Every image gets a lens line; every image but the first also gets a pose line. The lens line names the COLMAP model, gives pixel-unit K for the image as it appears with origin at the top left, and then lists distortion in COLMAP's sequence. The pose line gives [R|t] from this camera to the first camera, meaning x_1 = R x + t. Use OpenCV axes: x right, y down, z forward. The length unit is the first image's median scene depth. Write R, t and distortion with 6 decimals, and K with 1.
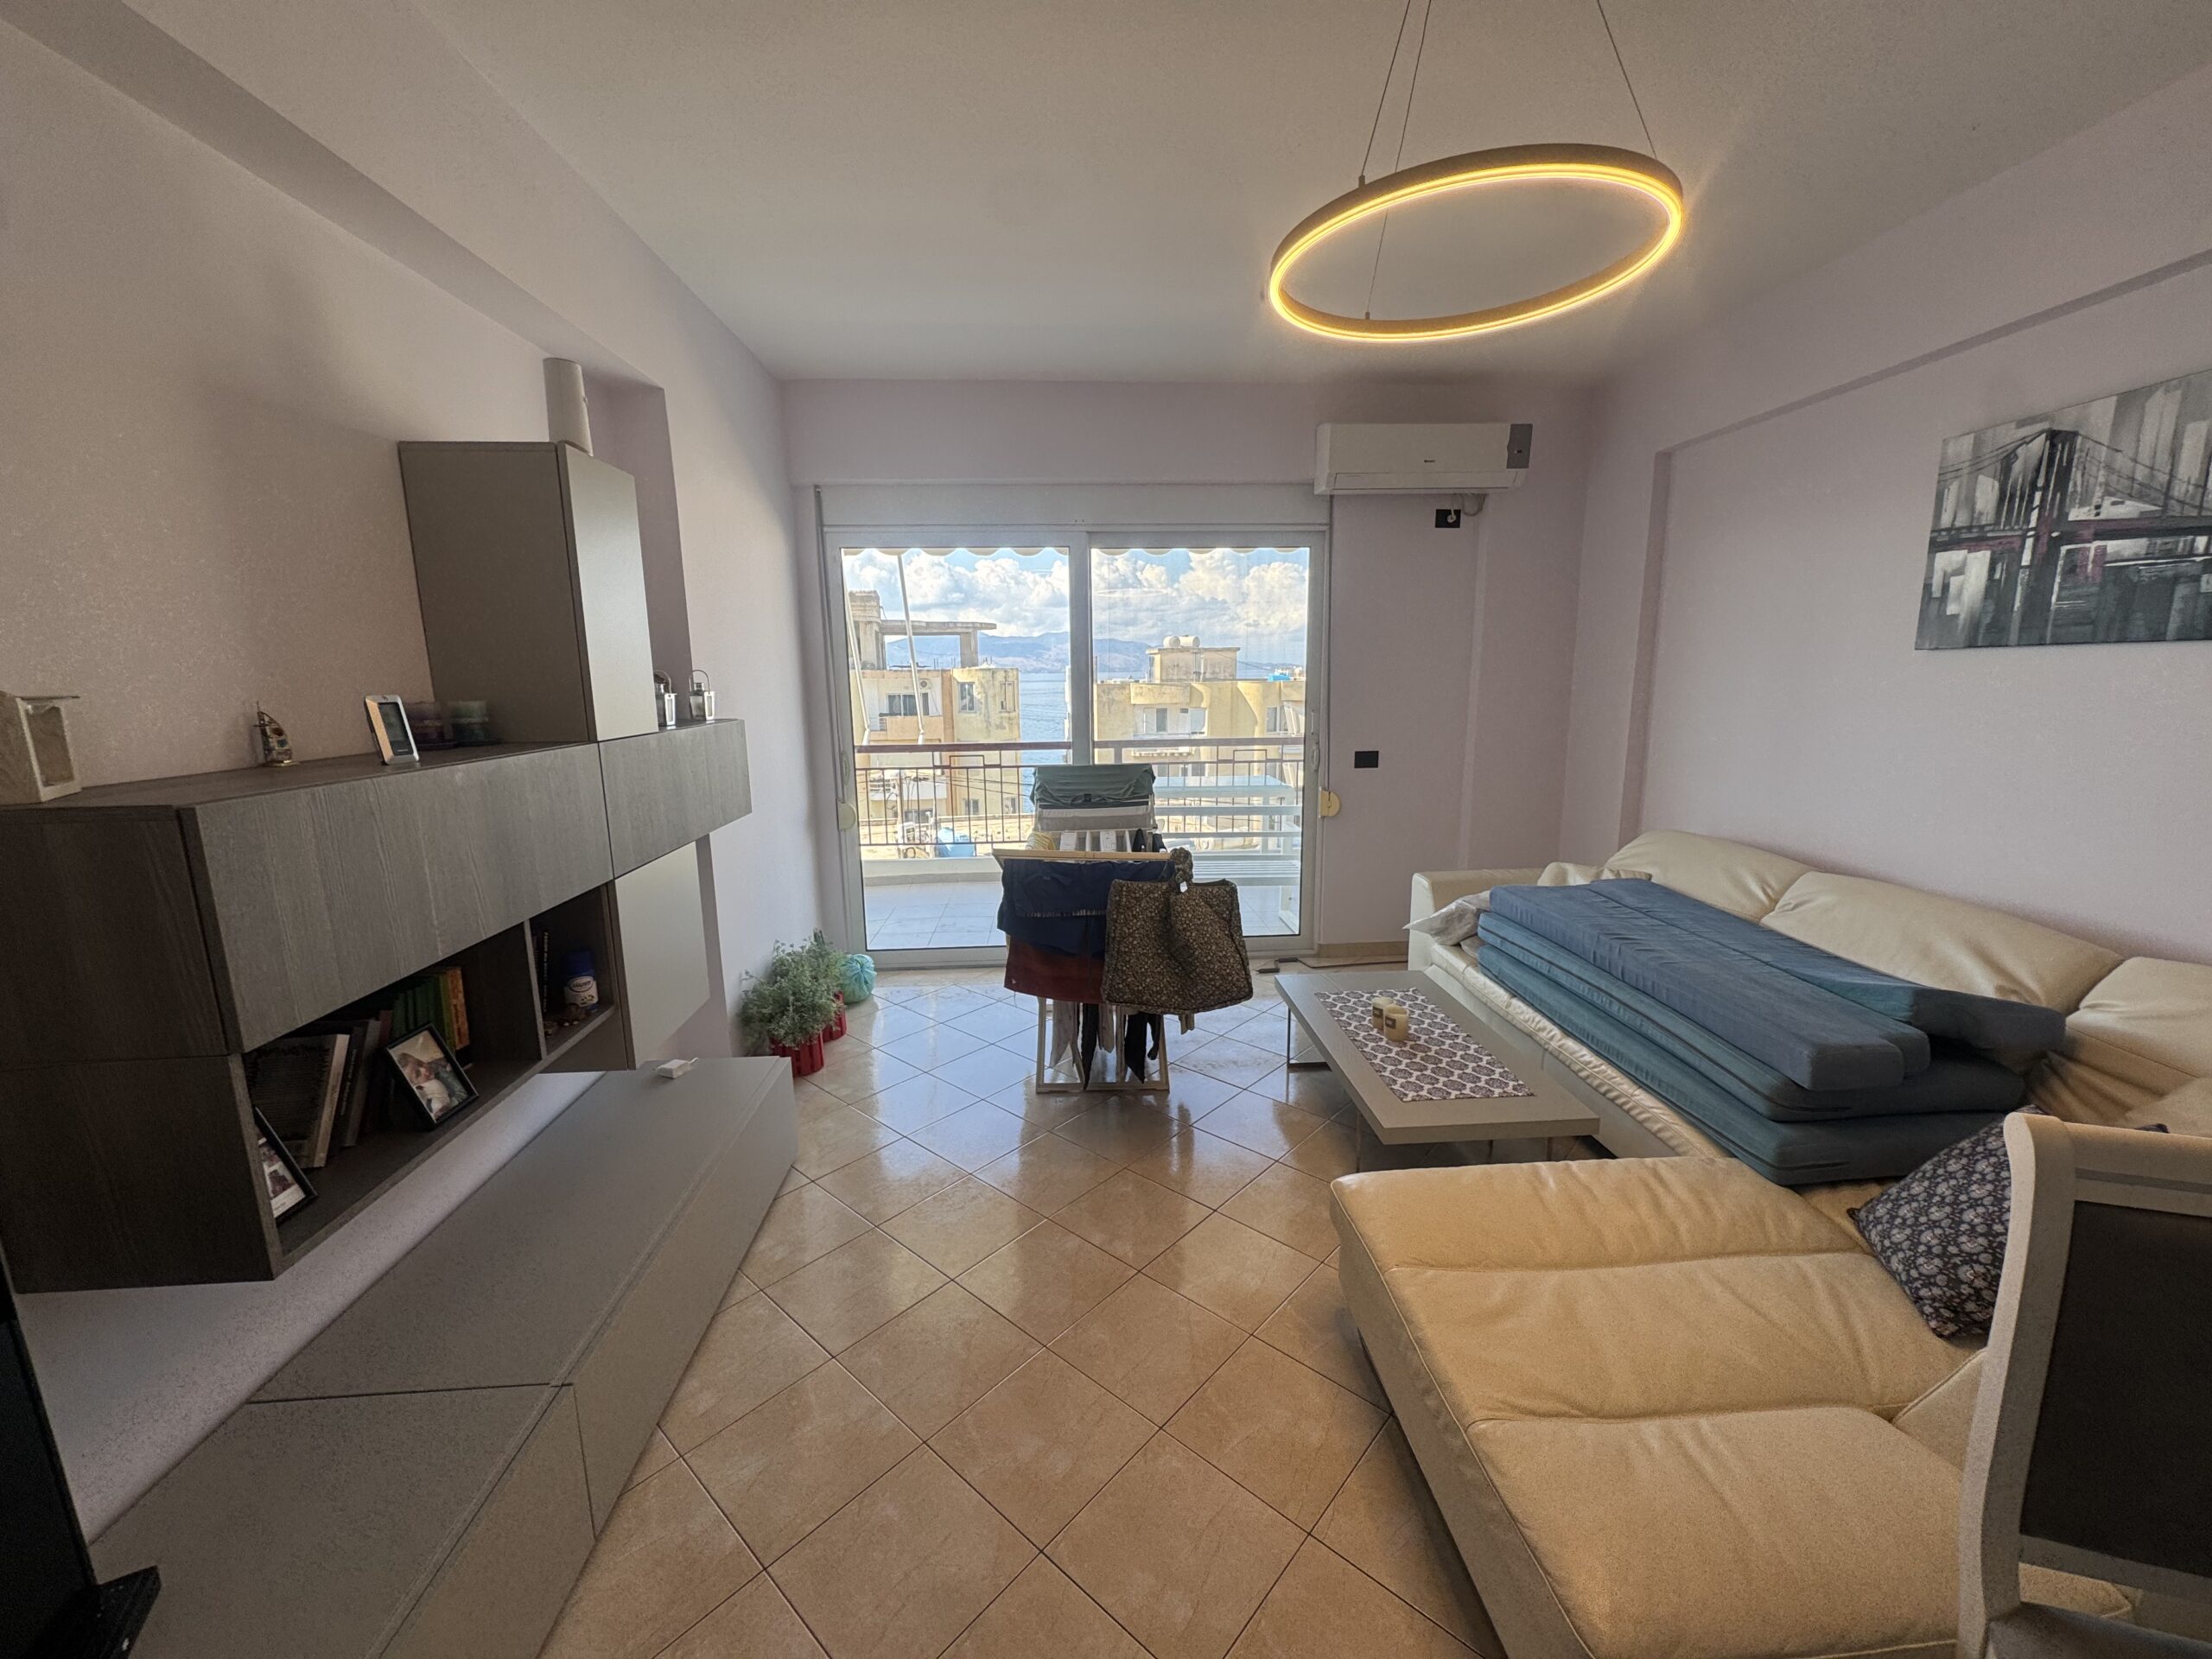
lens RADIAL K [[885.0, 0, 1107.4], [0, 885.0, 825.5], [0, 0, 1]] dist [-0.001840, 0.000023]
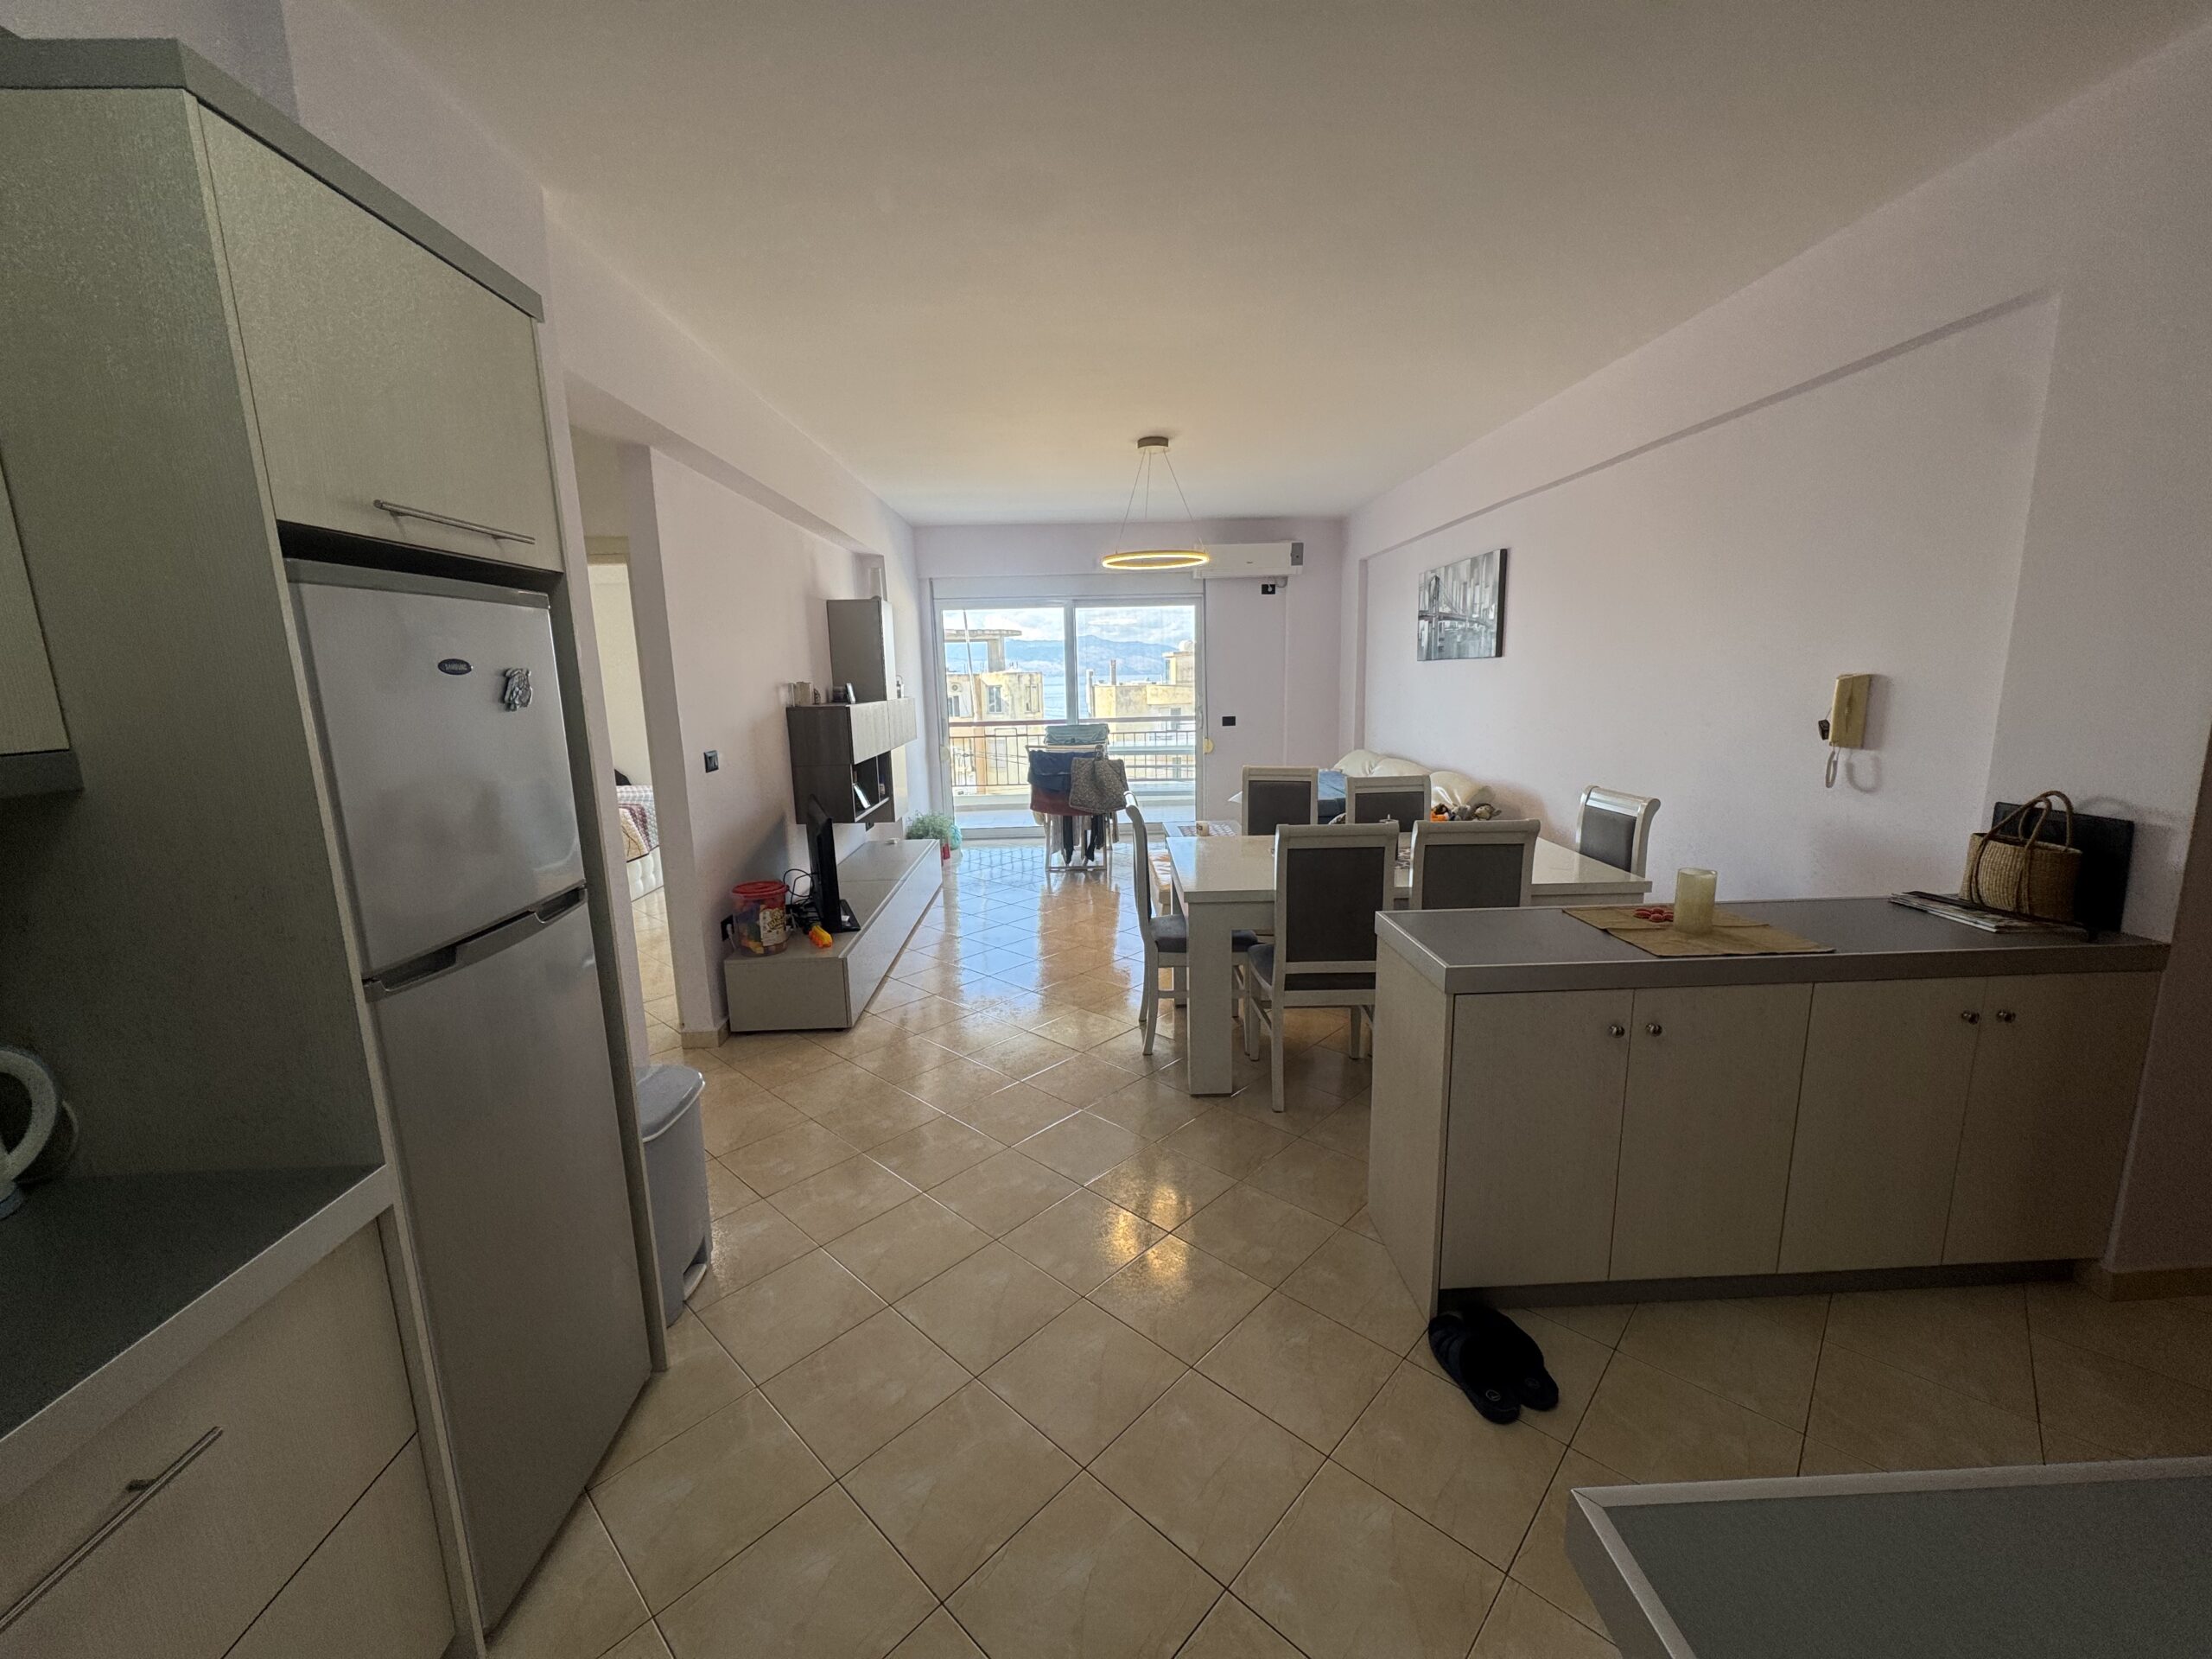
lens RADIAL K [[885.0, 0, 1109.3], [0, 885.0, 828.2], [0, 0, 1]] dist [-0.001840, 0.000023]
pose [[0.999637, -0.005042, -0.026463, 0.098835], [0.005030, 0.999987, -0.000527, 0.151214], [0.026466, 0.000393, 0.999650, -0.857052]]
